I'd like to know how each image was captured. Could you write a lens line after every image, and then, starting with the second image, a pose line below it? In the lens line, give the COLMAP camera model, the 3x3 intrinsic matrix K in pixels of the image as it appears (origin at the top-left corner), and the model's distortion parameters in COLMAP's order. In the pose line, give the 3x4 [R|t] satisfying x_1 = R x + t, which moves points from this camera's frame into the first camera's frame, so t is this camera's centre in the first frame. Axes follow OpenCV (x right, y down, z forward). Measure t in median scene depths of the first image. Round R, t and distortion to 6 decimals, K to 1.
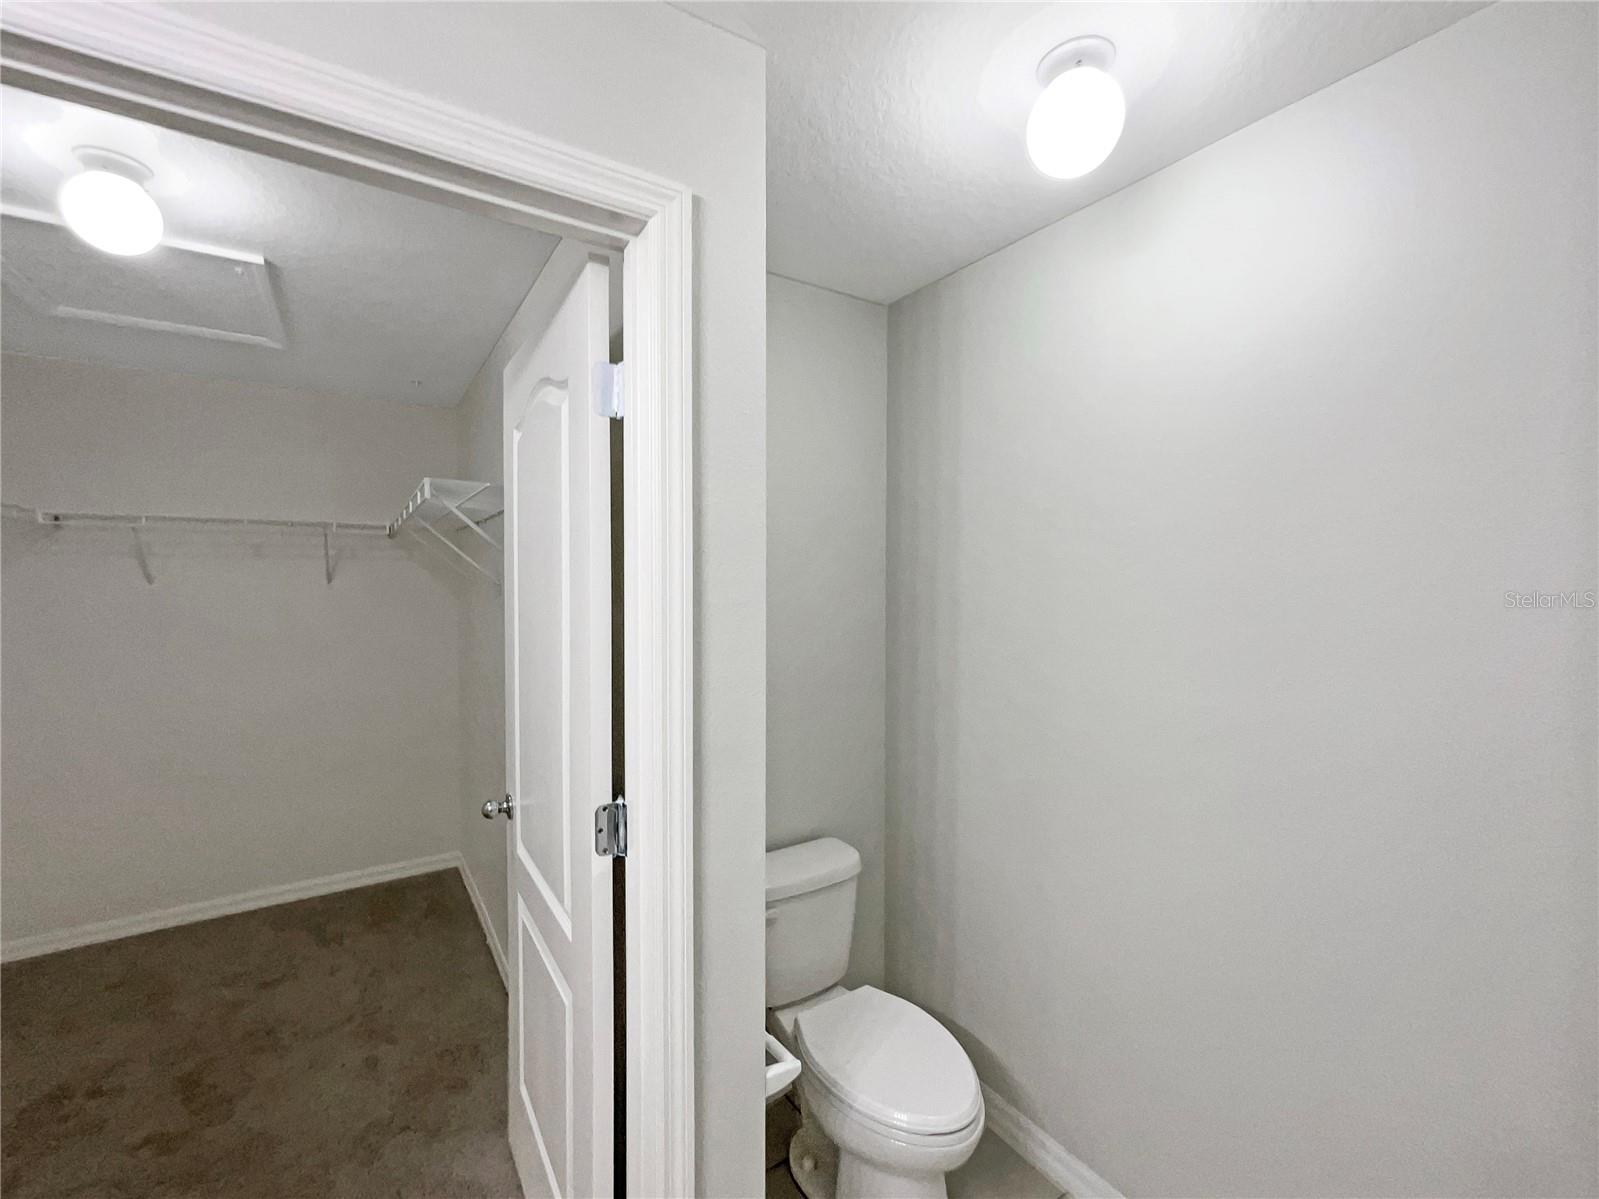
lens RADIAL K [[667.3, 0, 788.6], [0, 667.3, 596.6], [0, 0, 1]] dist [-0.000390, 0.002387]
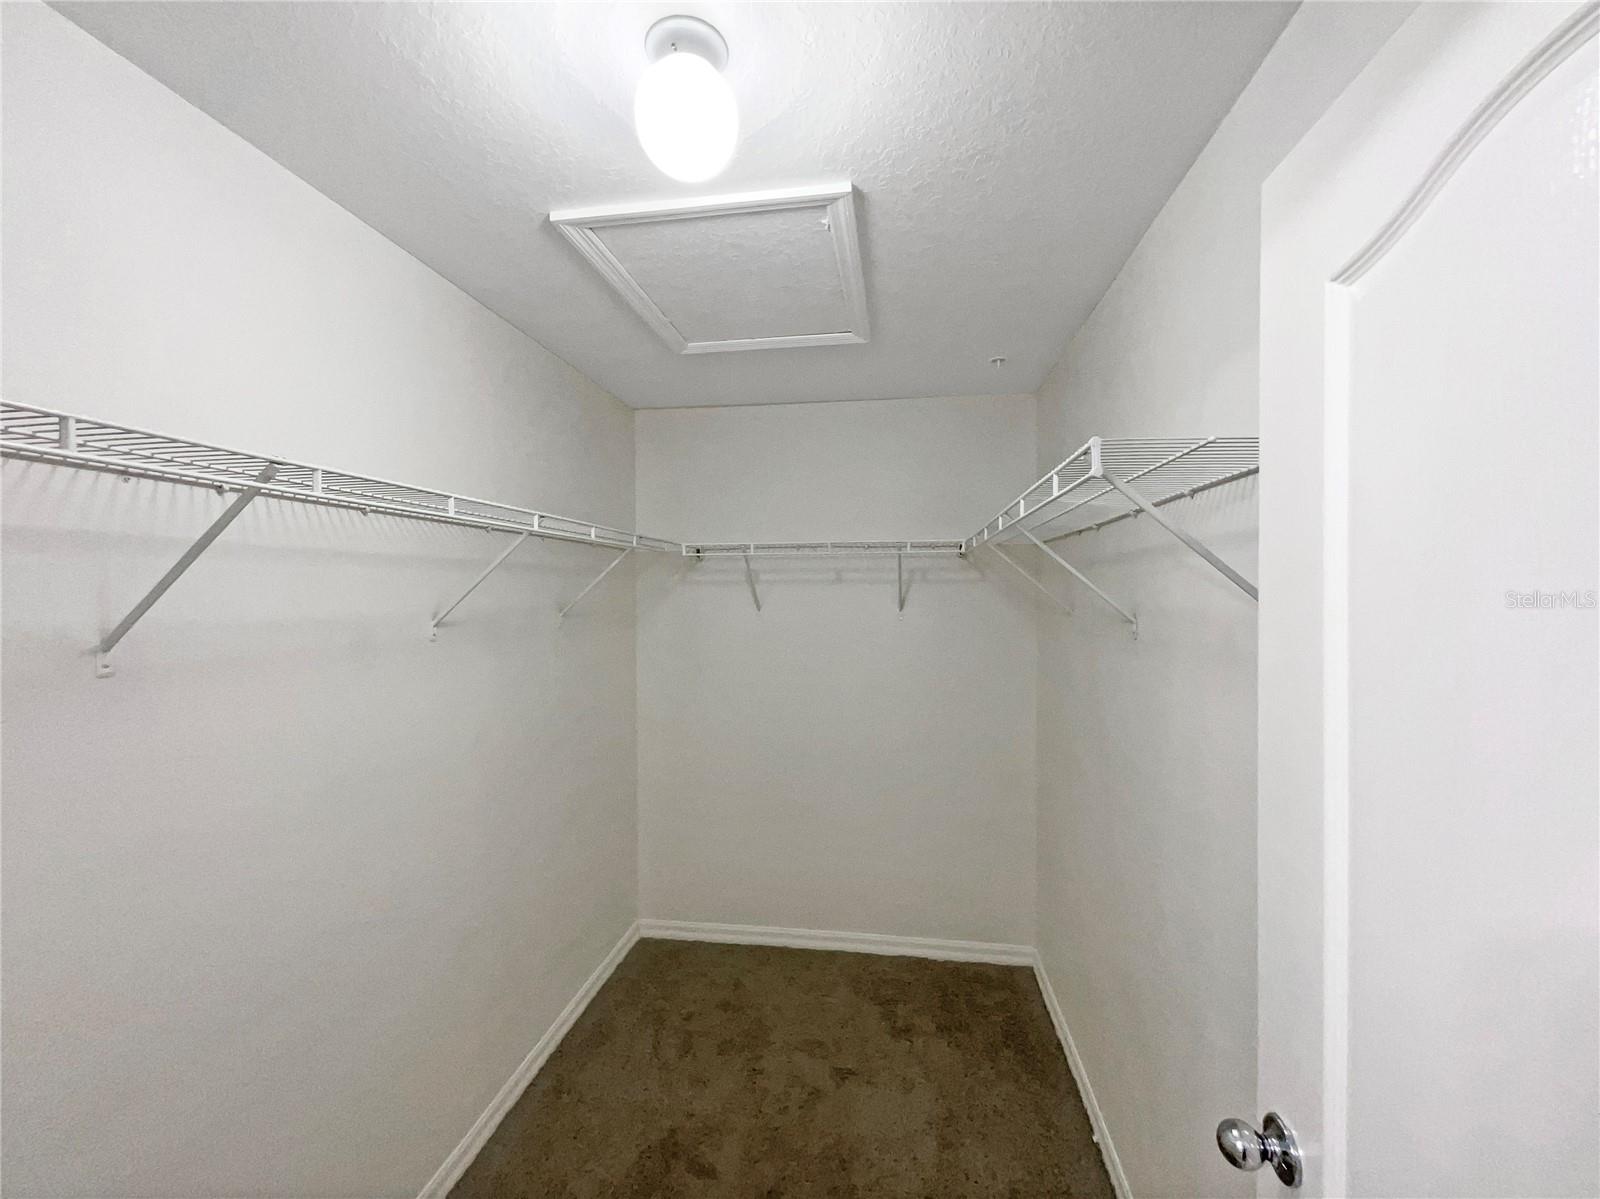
lens RADIAL K [[667.7, 0, 802.6], [0, 667.7, 603.4], [0, 0, 1]] dist [-0.000390, 0.002387]
pose [[0.744567, 0.001413, -0.667547, -0.233737], [-0.015163, 0.999776, -0.014796, -0.017458], [0.667376, 0.021138, 0.744421, 0.299142]]
